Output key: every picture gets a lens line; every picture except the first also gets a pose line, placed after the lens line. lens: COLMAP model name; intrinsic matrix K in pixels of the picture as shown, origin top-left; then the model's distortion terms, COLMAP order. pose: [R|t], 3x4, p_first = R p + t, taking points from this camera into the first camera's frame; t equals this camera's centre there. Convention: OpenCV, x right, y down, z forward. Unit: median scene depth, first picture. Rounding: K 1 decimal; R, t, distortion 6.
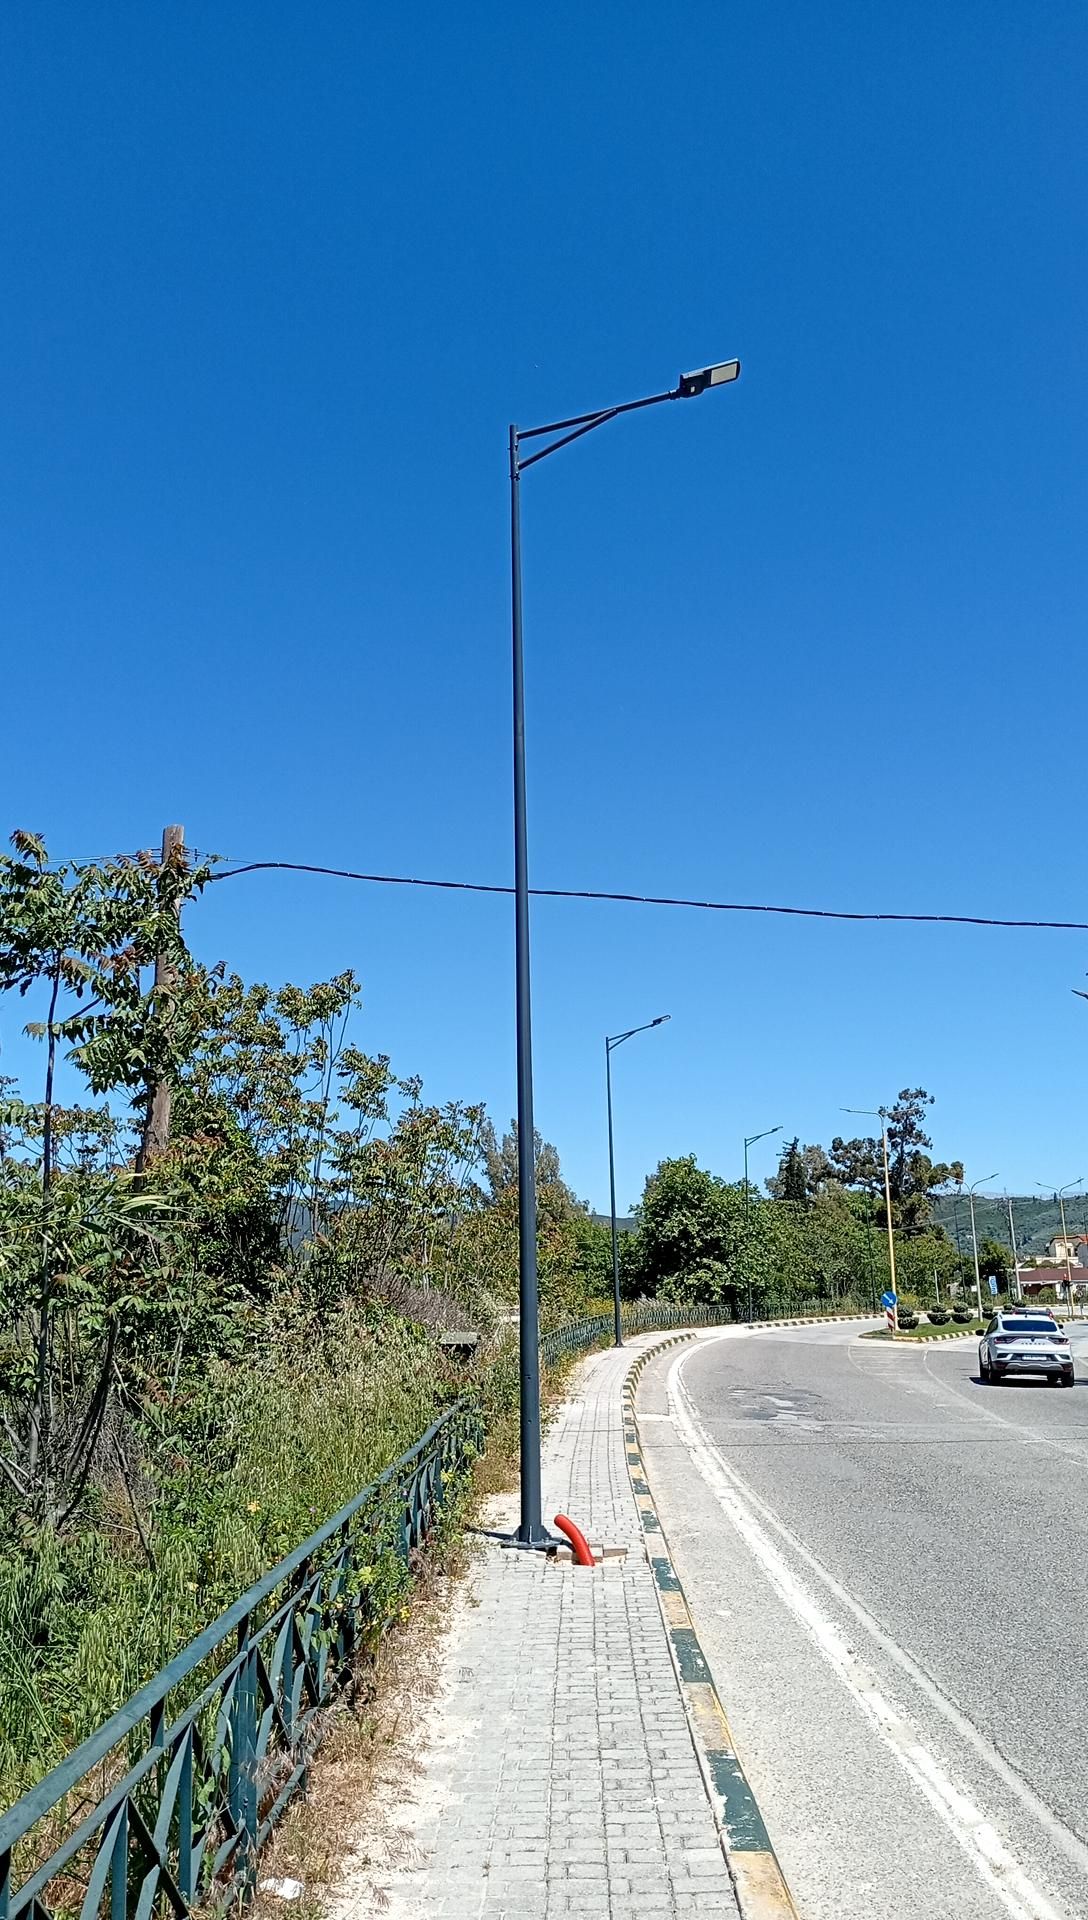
lens RADIAL K [[1517.6, 0, 547.4], [0, 1517.6, 1001.4], [0, 0, 1]] dist [0.077487, -0.160804]
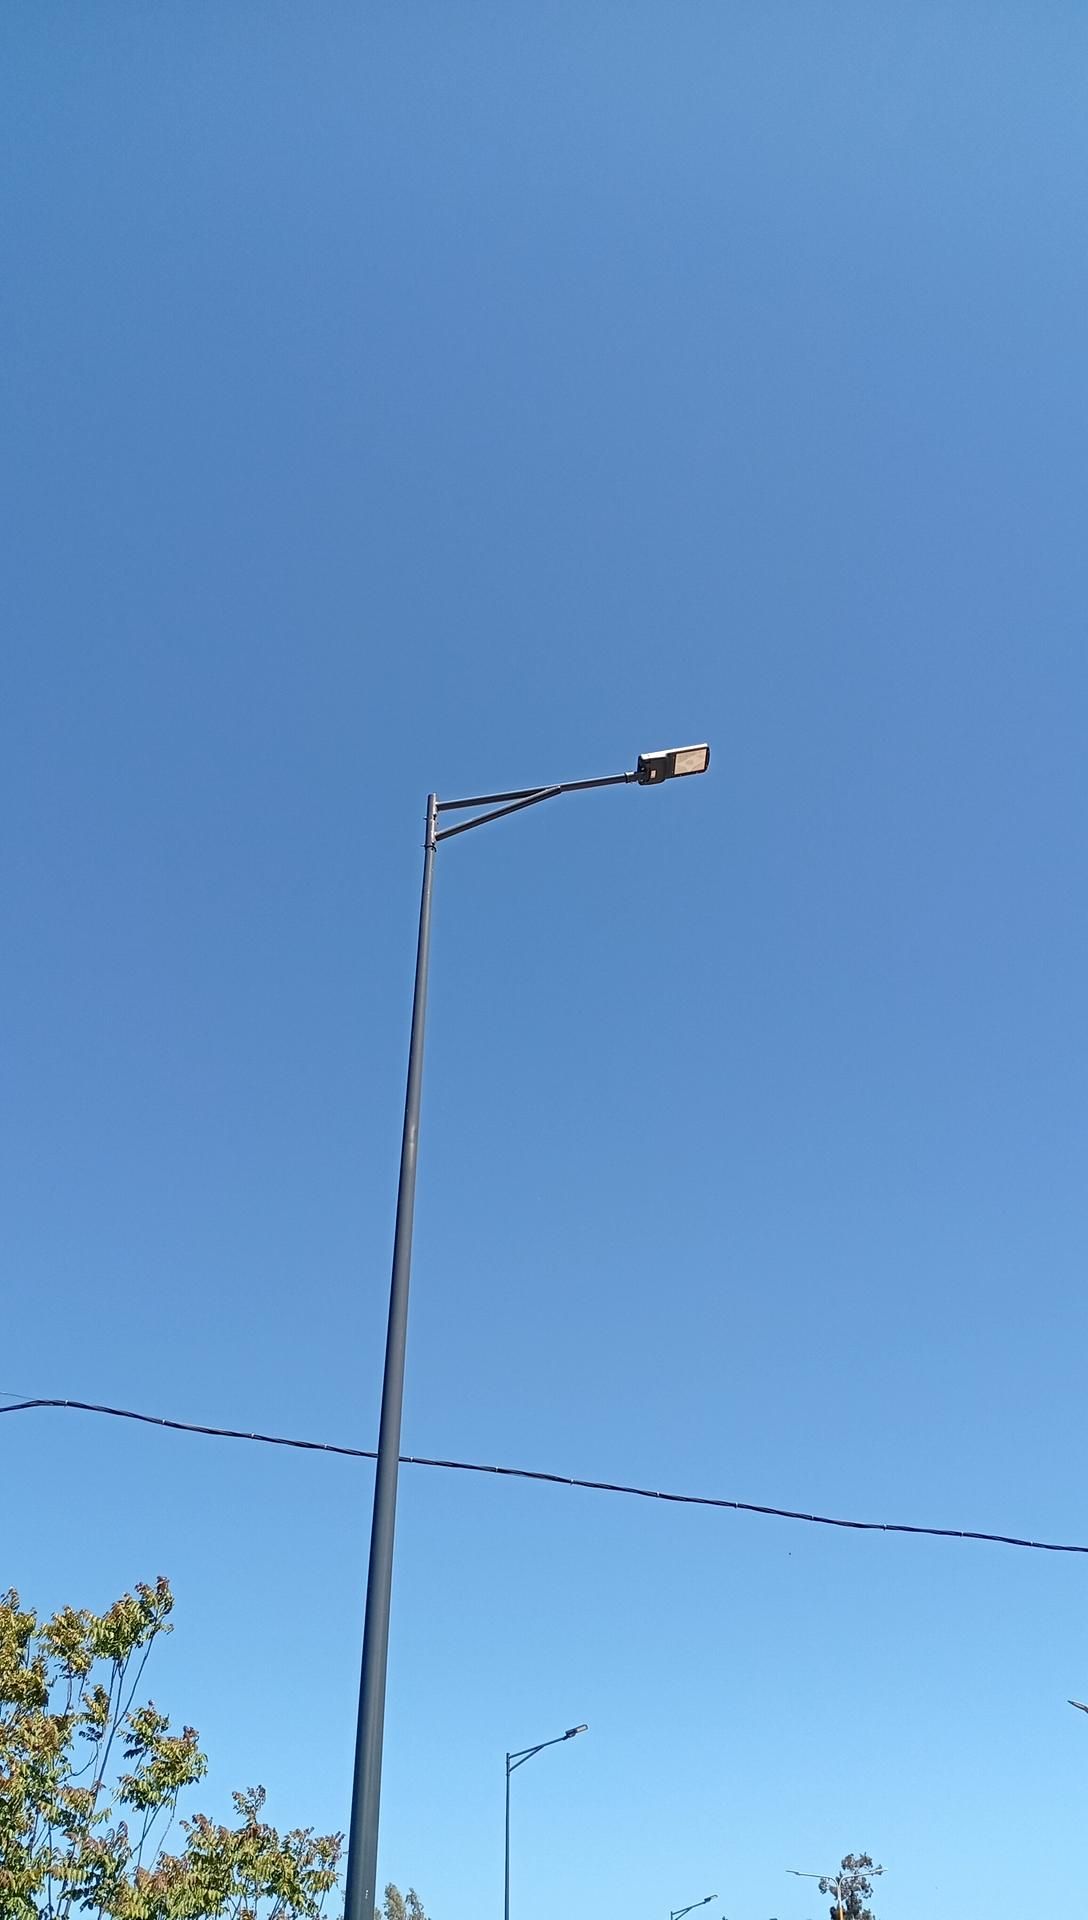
lens RADIAL K [[1517.6, 0, 547.4], [0, 1517.6, 1001.4], [0, 0, 1]] dist [0.077487, -0.160804]
pose [[0.997620, 0.042934, 0.053949, 0.000051], [-0.014902, 0.898233, -0.439267, 0.045096], [-0.067318, 0.437417, 0.896735, 0.229677]]
